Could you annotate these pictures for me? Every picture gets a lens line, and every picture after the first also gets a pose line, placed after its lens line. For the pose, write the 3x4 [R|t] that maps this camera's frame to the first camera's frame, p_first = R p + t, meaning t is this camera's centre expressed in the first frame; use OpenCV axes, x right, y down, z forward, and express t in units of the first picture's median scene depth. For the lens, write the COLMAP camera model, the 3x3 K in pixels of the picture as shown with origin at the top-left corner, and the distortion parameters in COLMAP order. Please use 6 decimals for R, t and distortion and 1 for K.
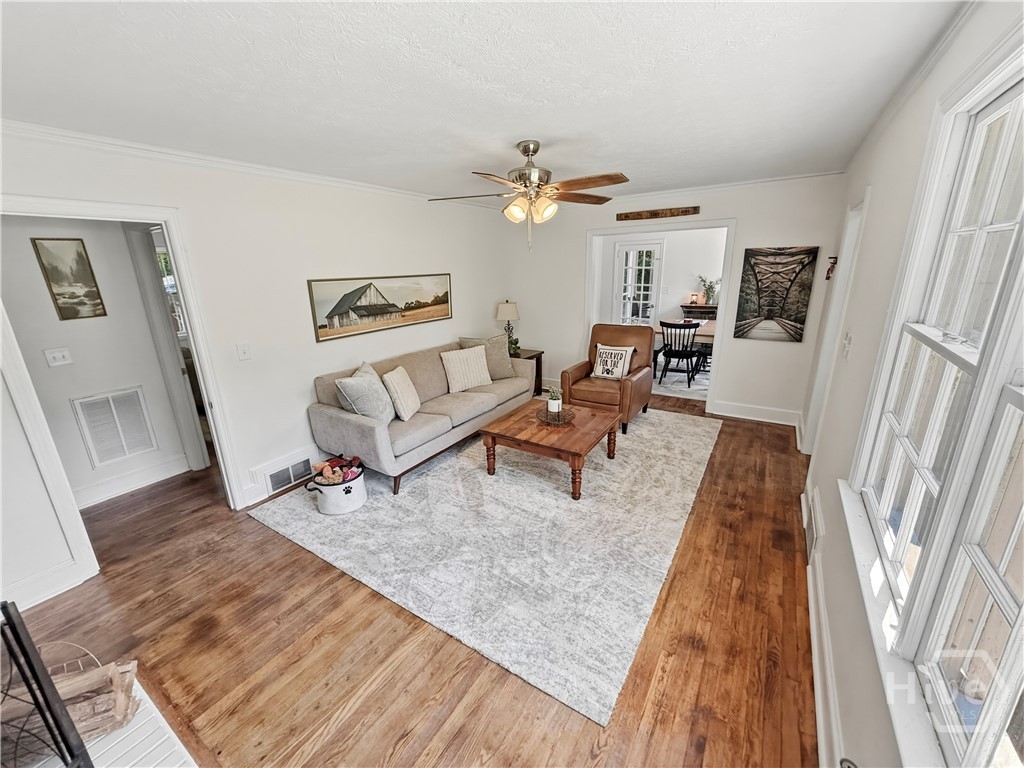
lens RADIAL K [[409.8, 0, 528.6], [0, 409.8, 370.3], [0, 0, 1]] dist [-0.002299, -0.000481]
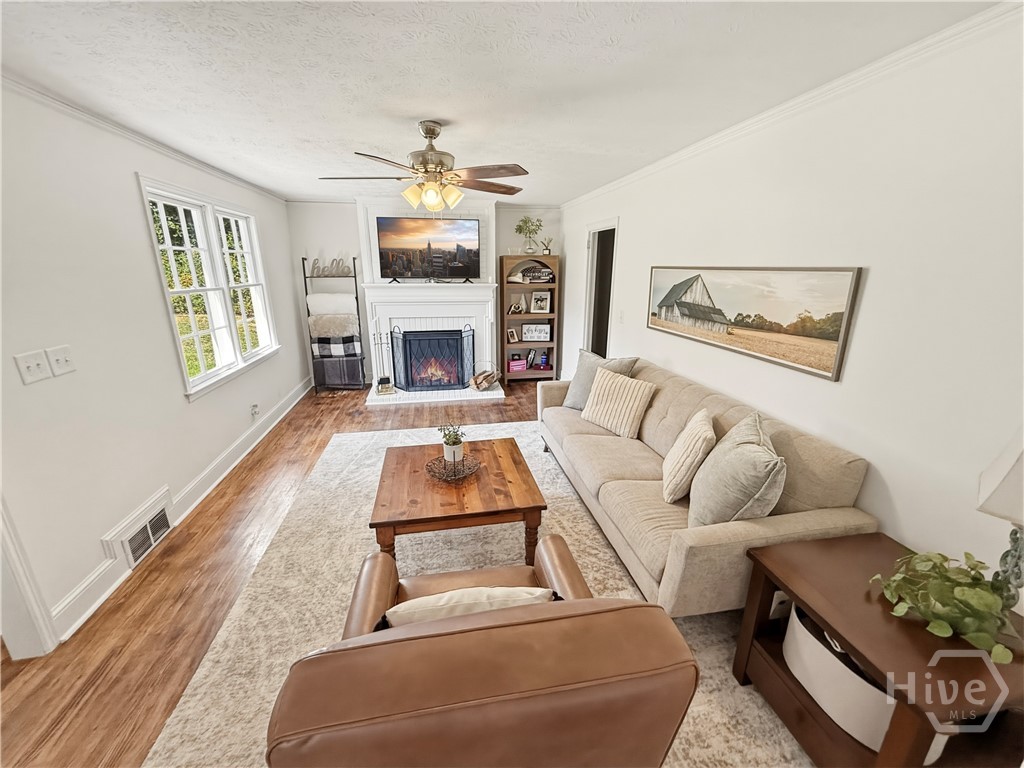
lens RADIAL K [[409.8, 0, 511.5], [0, 409.8, 386.7], [0, 0, 1]] dist [-0.002299, -0.000481]
pose [[-0.748067, 0.212449, -0.628698, 0.365669], [-0.147506, 0.870442, 0.469651, -0.322064], [0.647022, 0.444068, -0.619812, 1.280708]]
